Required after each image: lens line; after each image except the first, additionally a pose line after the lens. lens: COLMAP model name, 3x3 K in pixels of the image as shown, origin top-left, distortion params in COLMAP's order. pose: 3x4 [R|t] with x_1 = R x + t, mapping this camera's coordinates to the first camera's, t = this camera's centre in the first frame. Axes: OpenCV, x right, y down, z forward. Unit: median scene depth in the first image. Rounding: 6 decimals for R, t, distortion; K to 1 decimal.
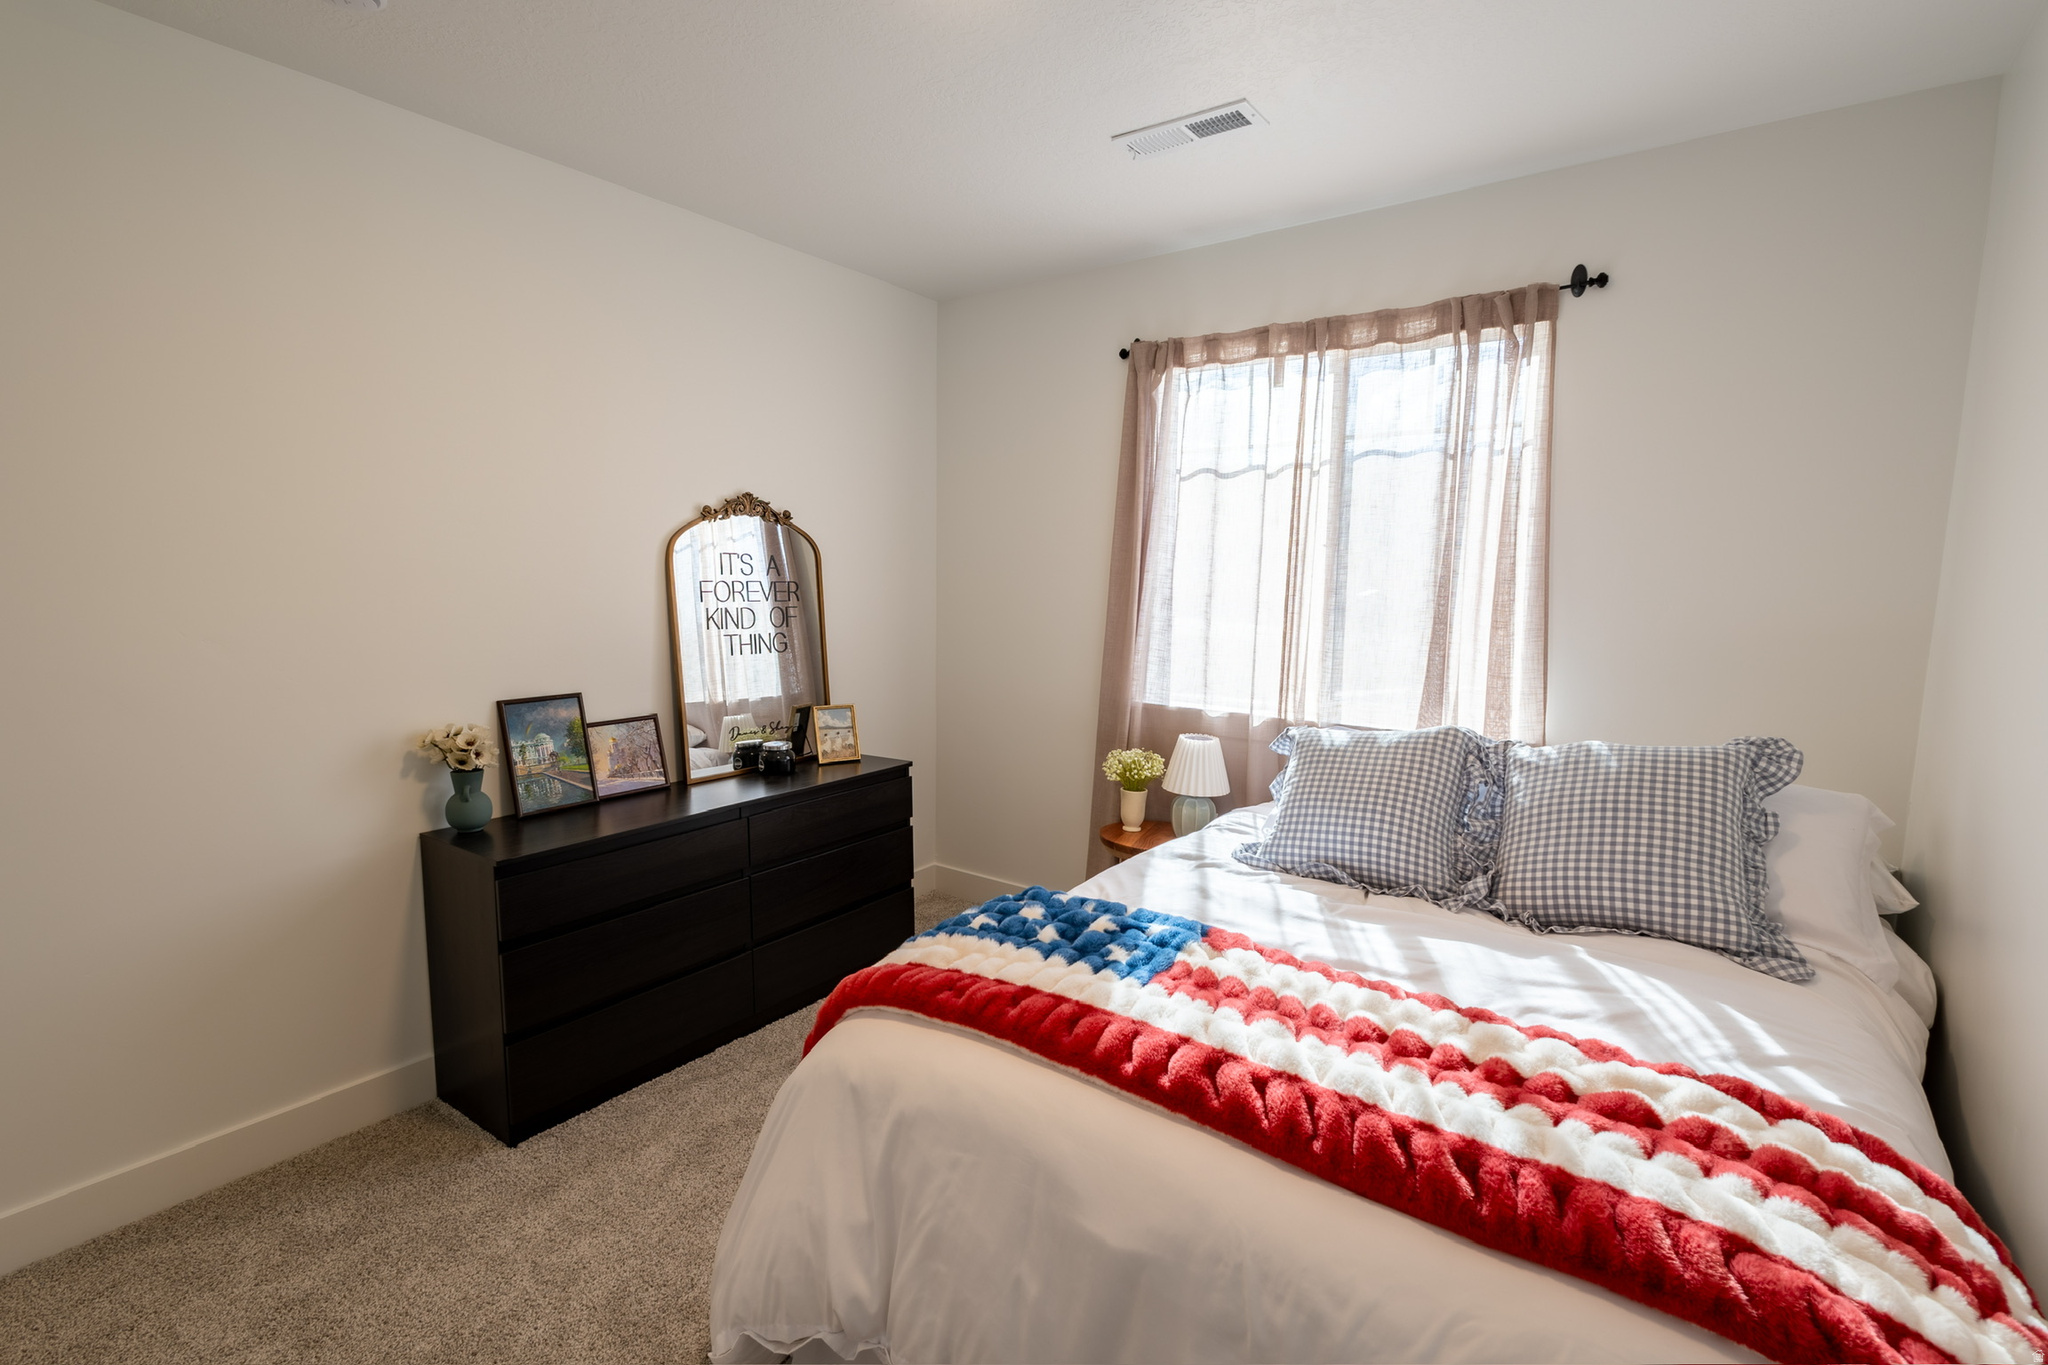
lens RADIAL K [[931.6, 0, 1024.0], [0, 931.6, 682.5], [0, 0, 1]] dist [0.003176, 0.000312]
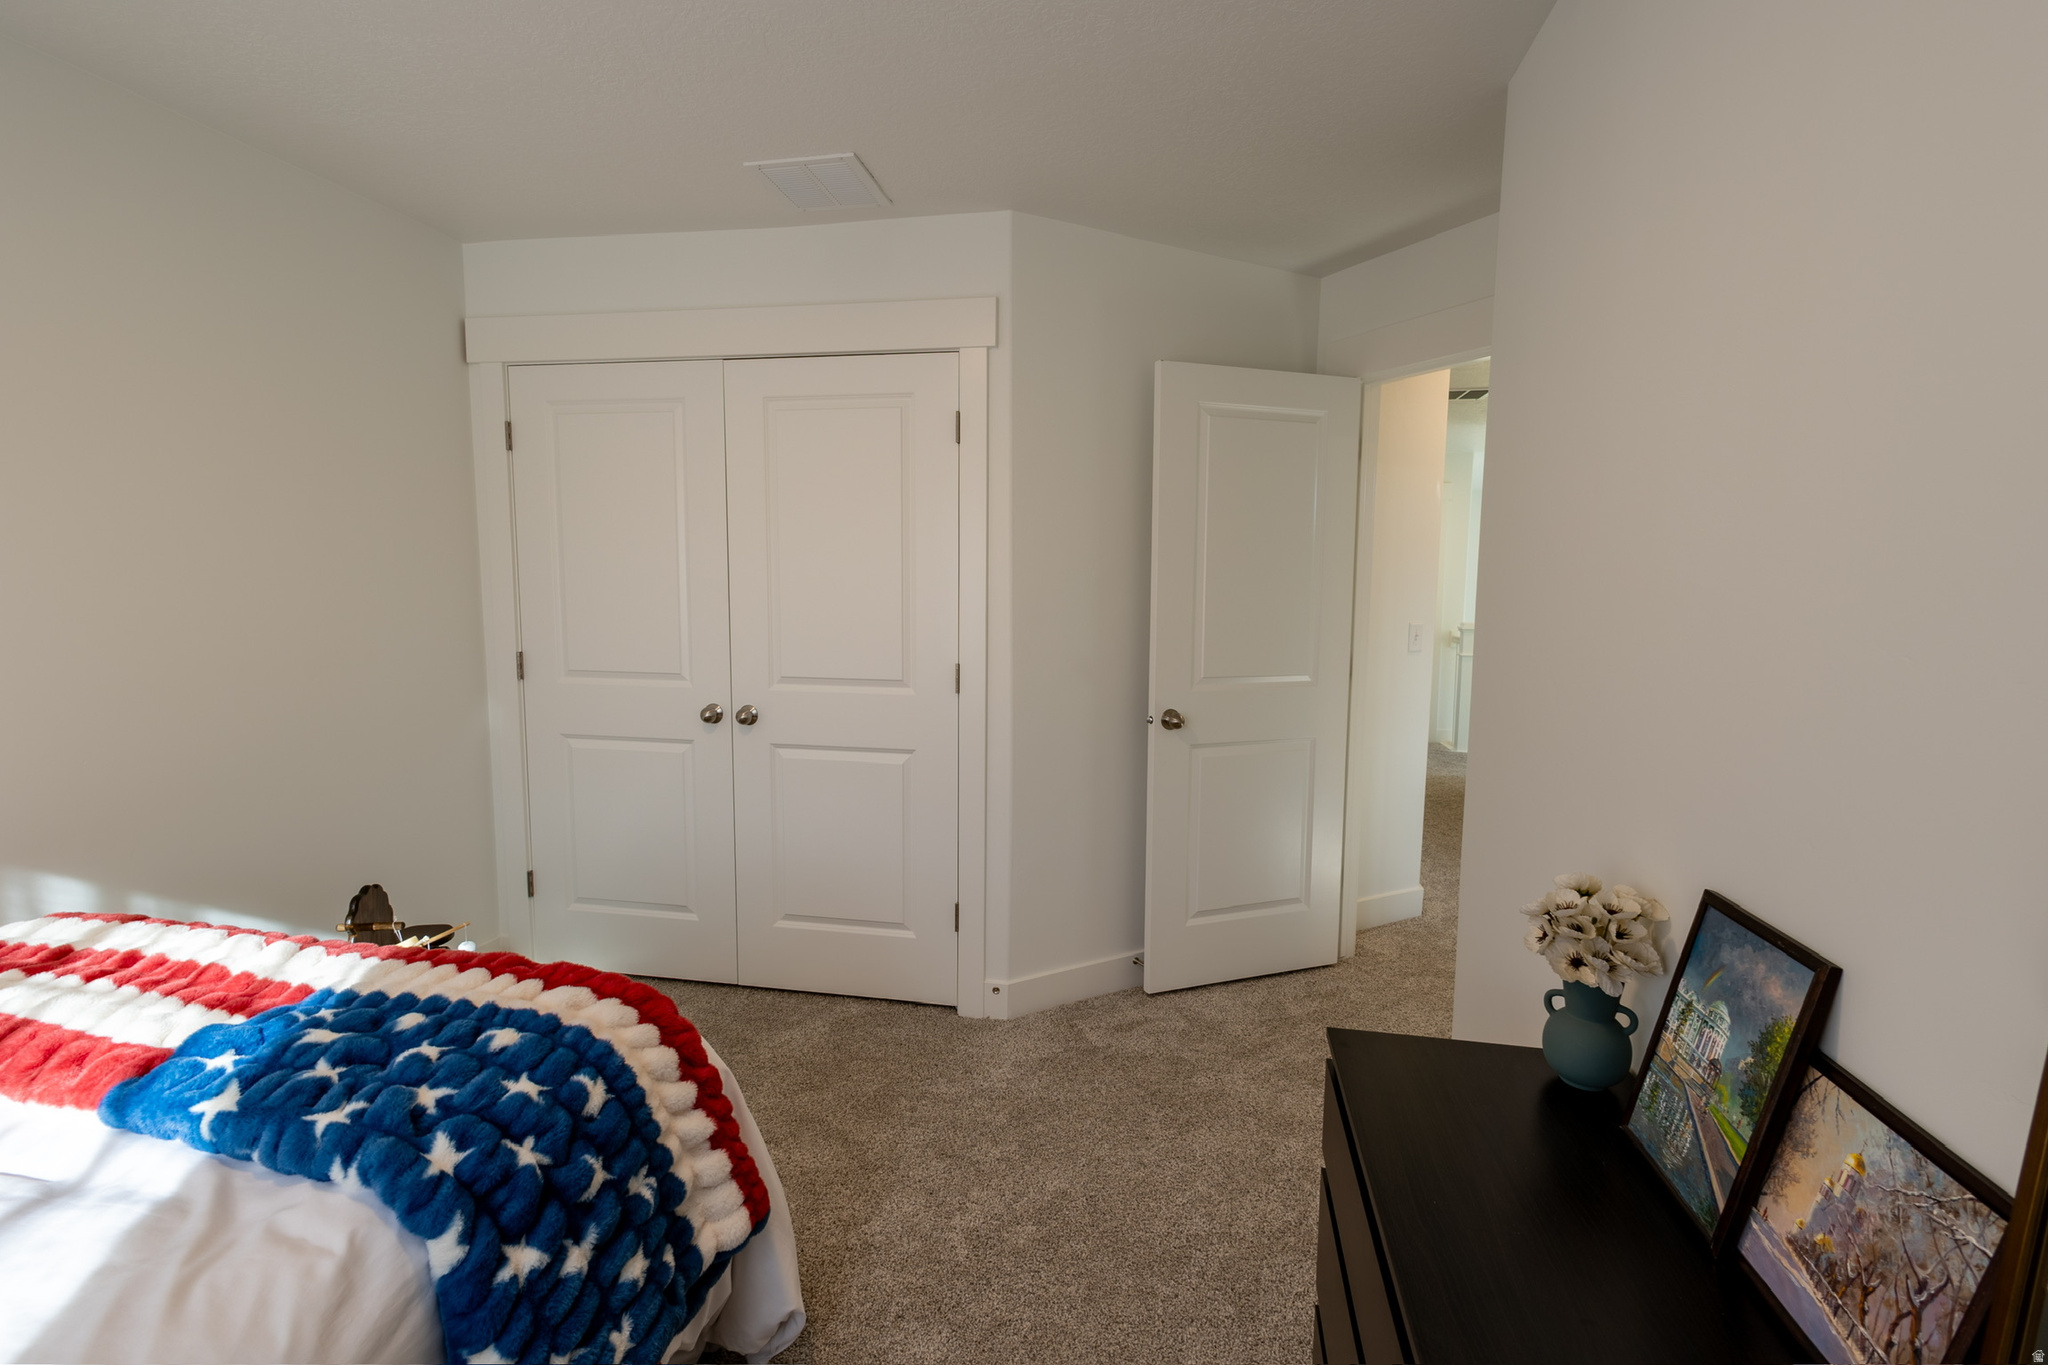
lens RADIAL K [[931.6, 0, 1024.0], [0, 931.6, 682.5], [0, 0, 1]] dist [0.003176, 0.000312]
pose [[-0.899366, 0.047917, -0.434562, -0.129877], [-0.064148, 0.968755, 0.239580, -0.284087], [0.432464, 0.243346, -0.868192, 2.115198]]
